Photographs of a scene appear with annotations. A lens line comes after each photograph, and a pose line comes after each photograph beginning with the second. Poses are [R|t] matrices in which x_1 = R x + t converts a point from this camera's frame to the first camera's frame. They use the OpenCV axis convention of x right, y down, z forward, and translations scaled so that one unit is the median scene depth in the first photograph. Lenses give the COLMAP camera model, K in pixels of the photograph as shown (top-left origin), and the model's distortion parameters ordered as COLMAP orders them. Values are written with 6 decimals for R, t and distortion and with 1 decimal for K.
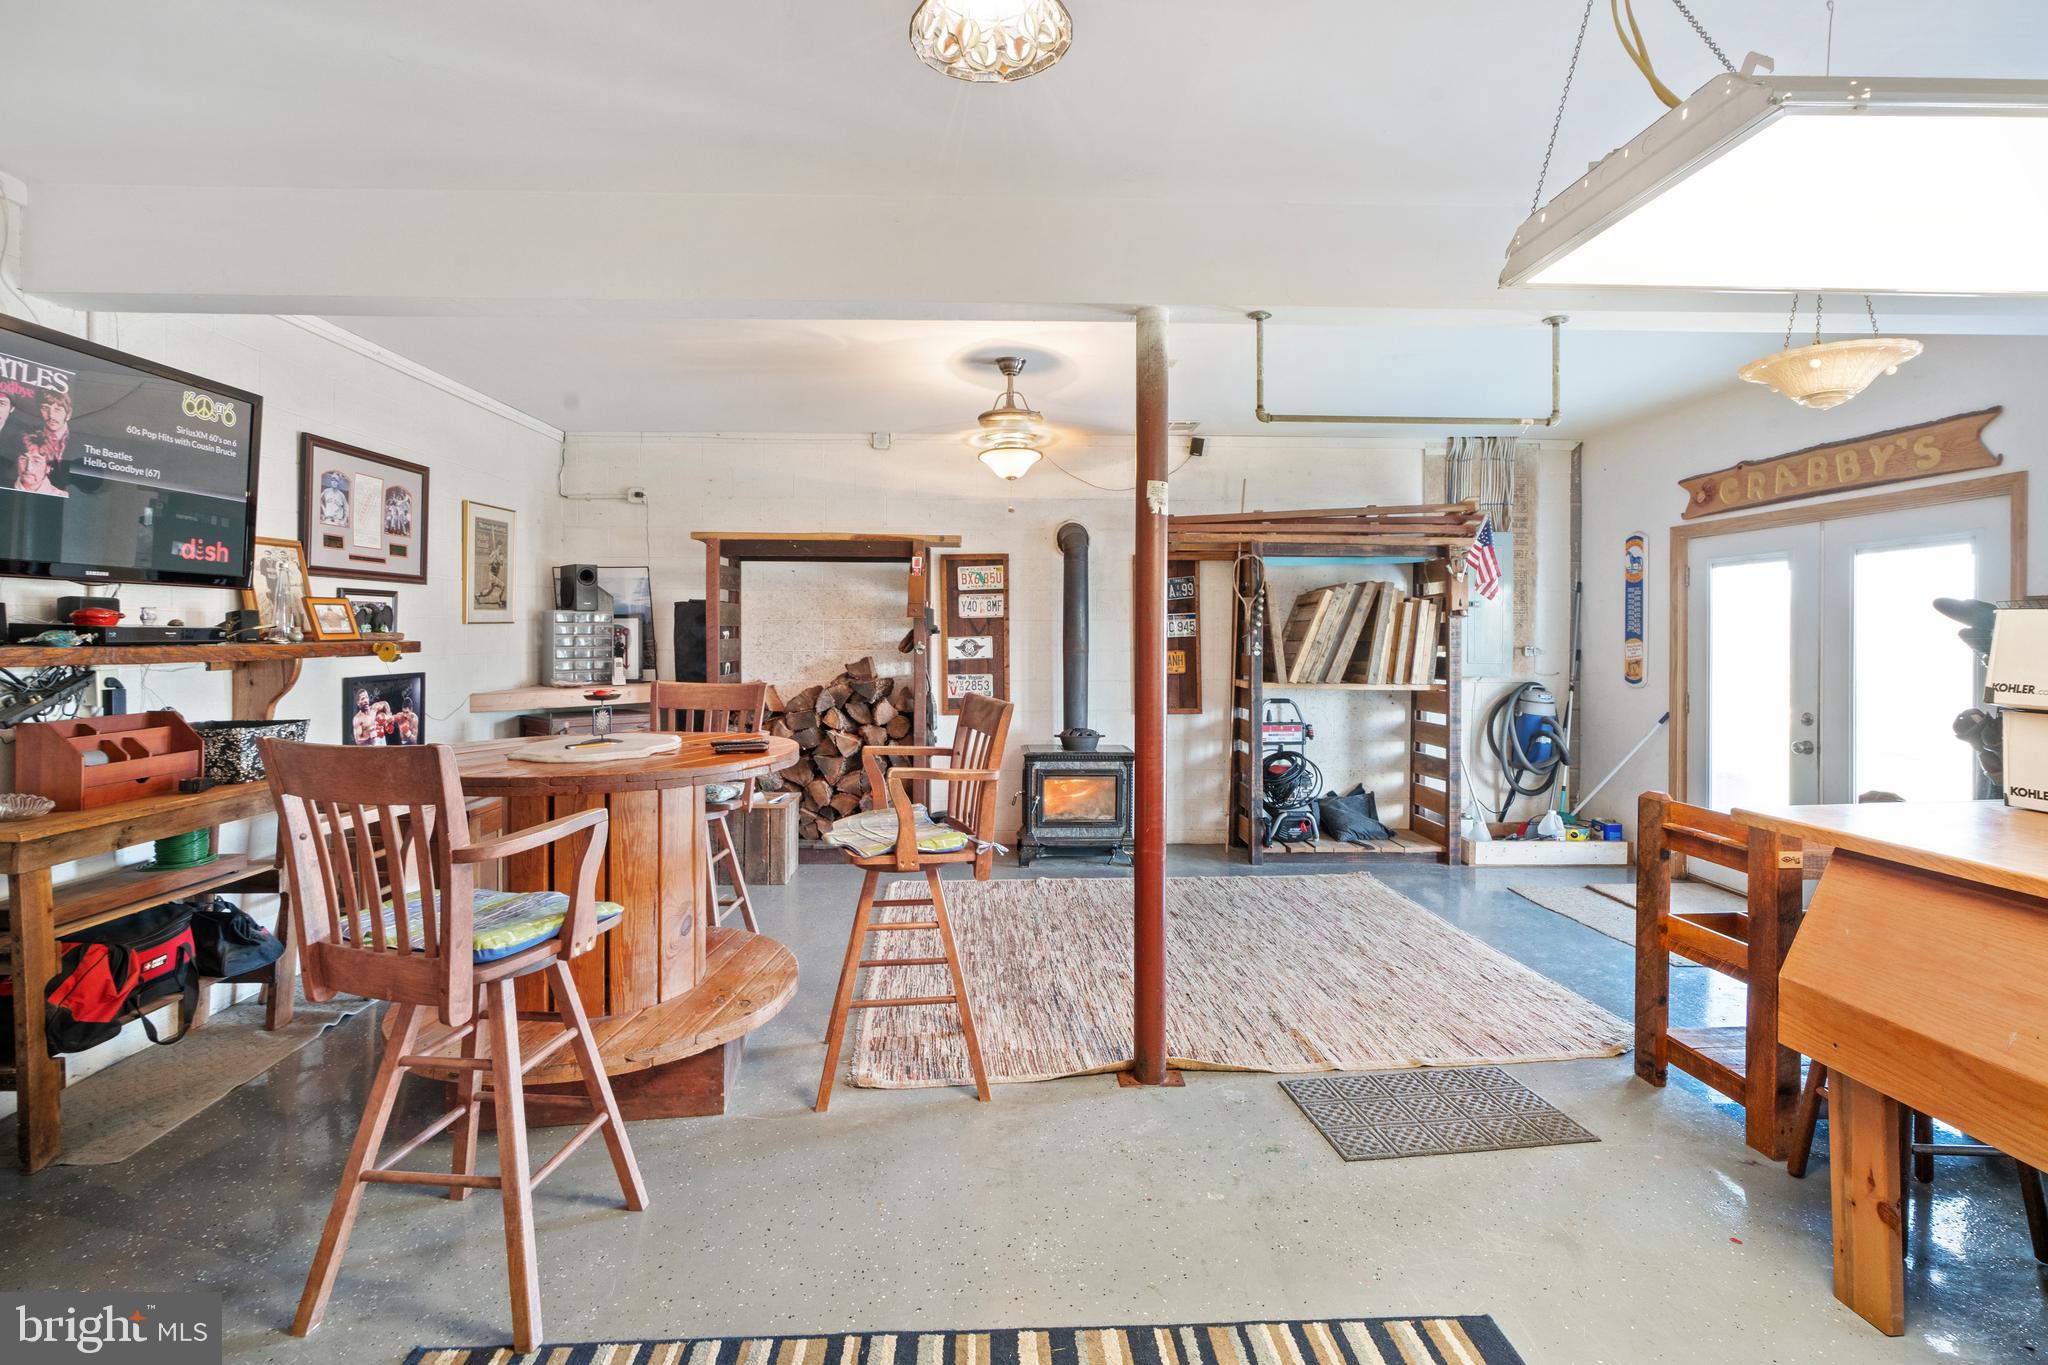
lens RADIAL K [[946.8, 0, 1025.0], [0, 946.8, 607.7], [0, 0, 1]] dist [-0.000362, 0.000019]
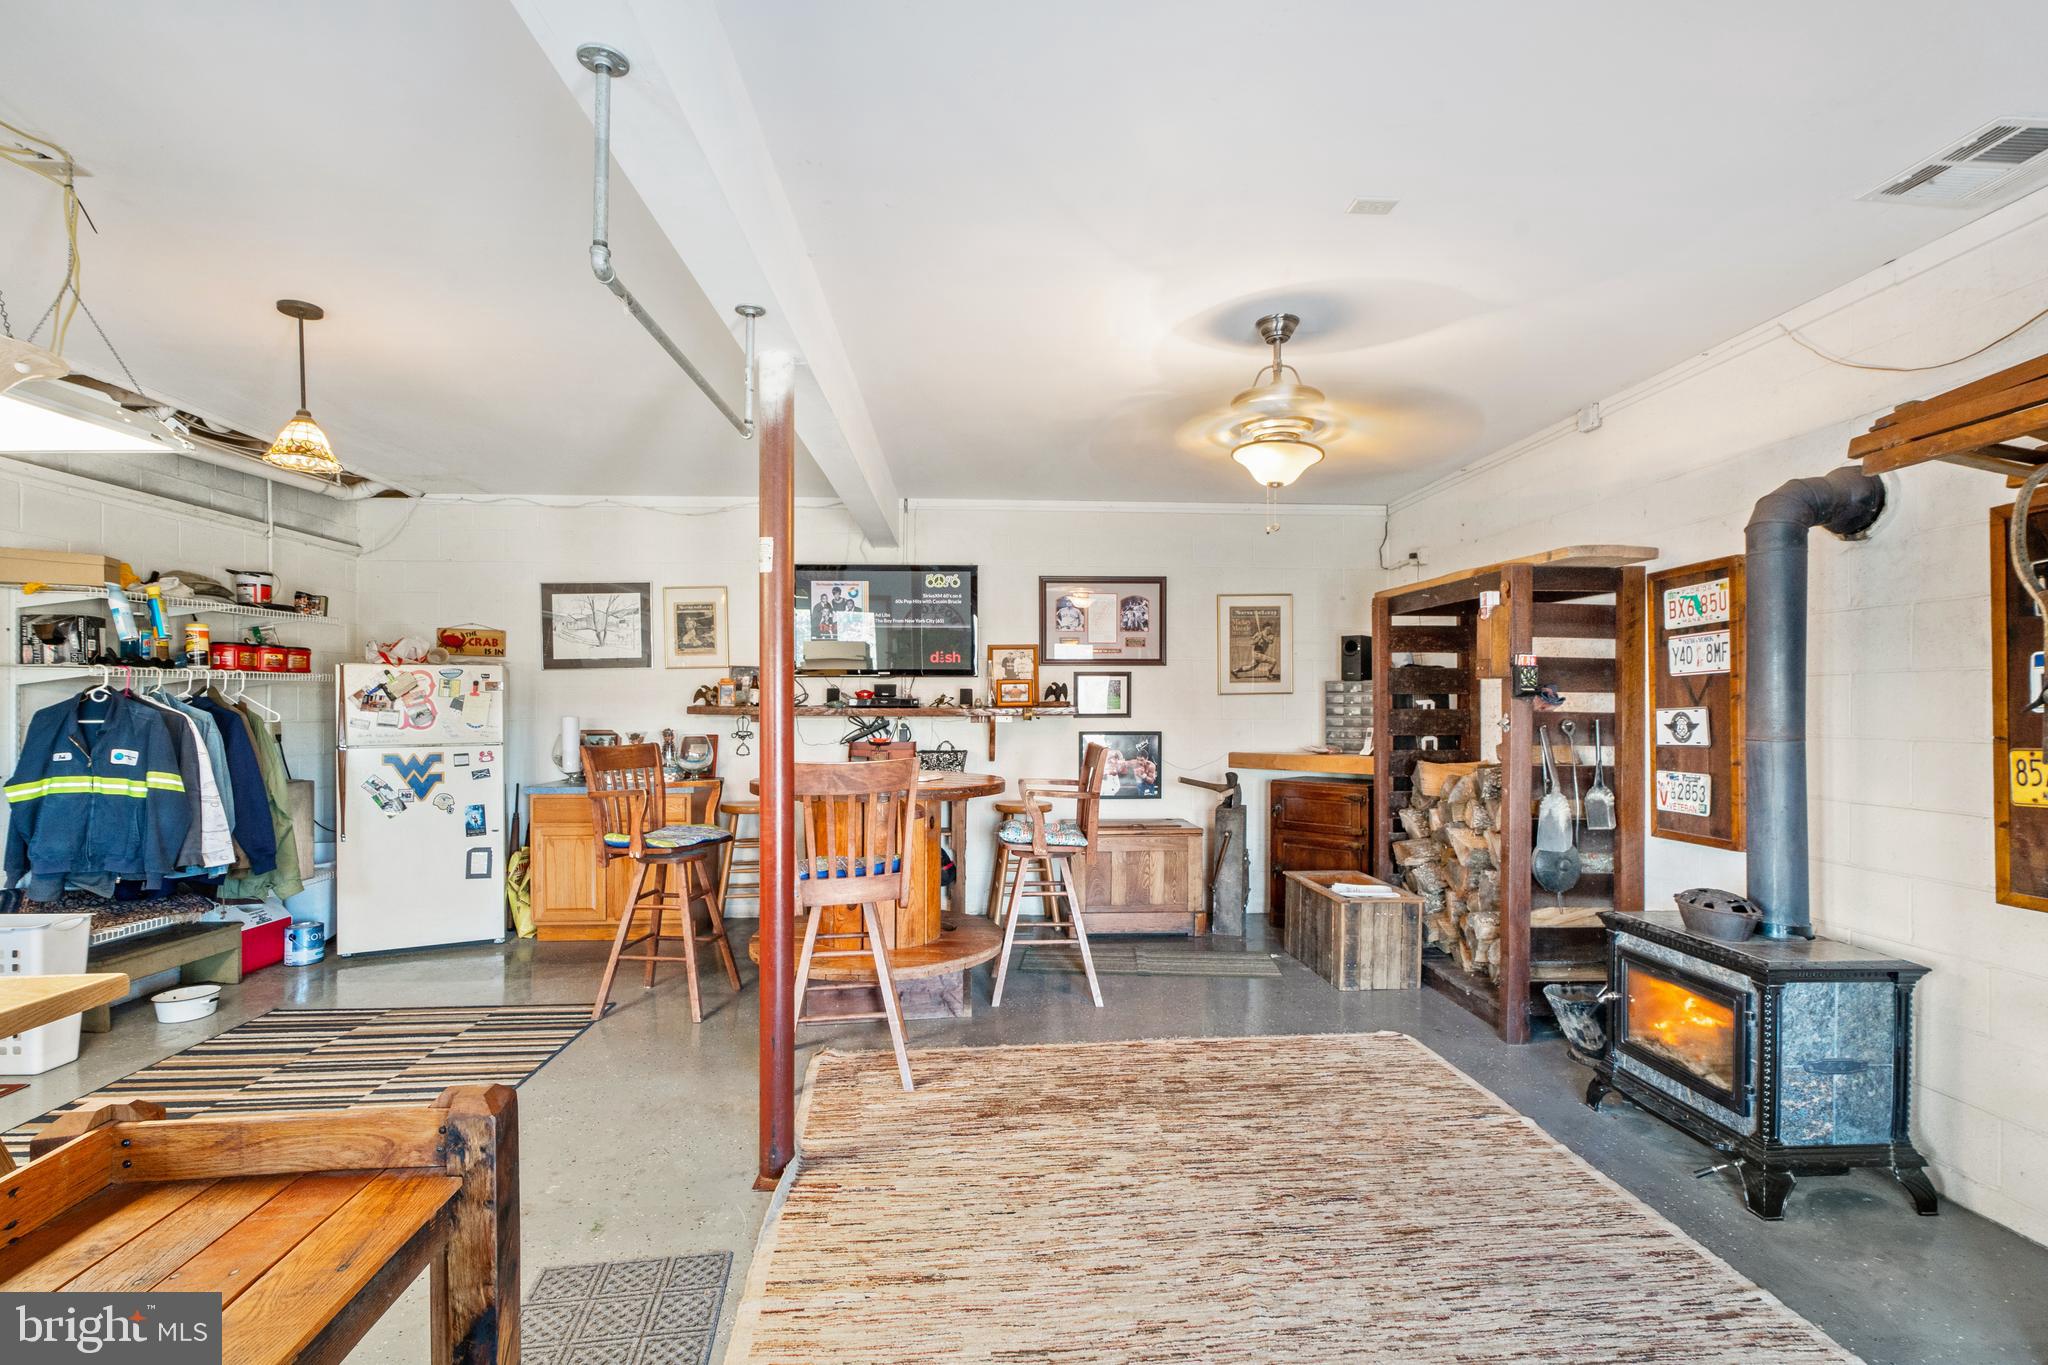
lens RADIAL K [[938.7, 0, 1024.0], [0, 938.7, 682.5], [0, 0, 1]] dist [-0.000147, 0.000125]
pose [[0.024155, -0.022472, -0.999456, 0.686370], [0.025375, 0.999439, -0.021858, 0.023498], [0.999386, -0.024833, 0.024712, 0.783879]]
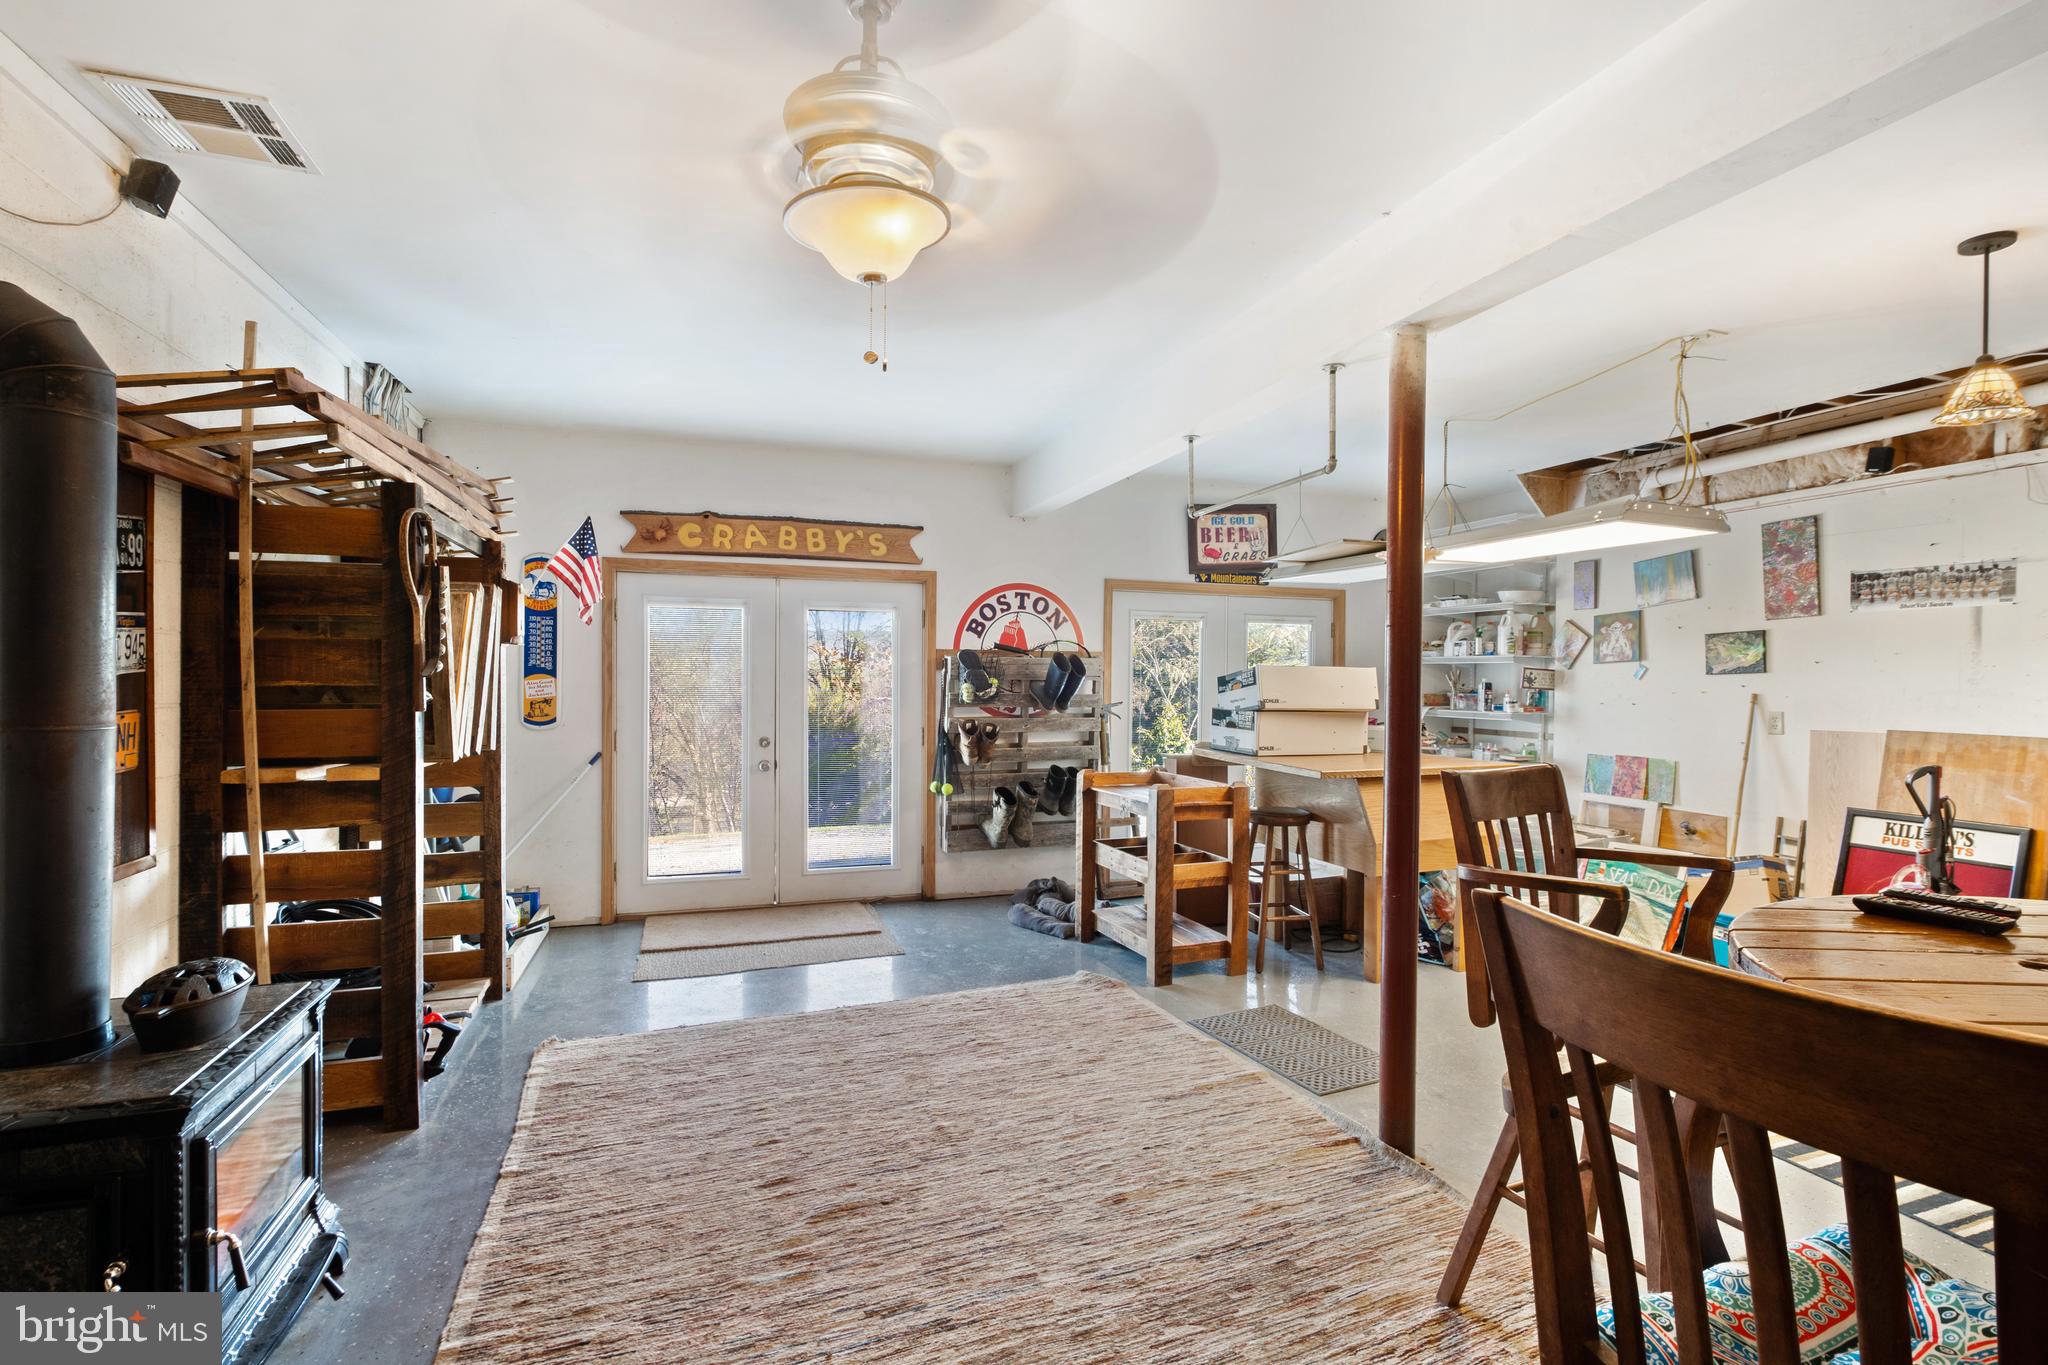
lens RADIAL K [[938.7, 0, 1024.0], [0, 938.7, 682.5], [0, 0, 1]] dist [-0.000147, 0.000125]
pose [[-0.294428, -0.014050, 0.955570, -0.405156], [-0.036555, 0.999326, 0.003431, 0.026289], [-0.954974, -0.033920, -0.294743, 1.041048]]
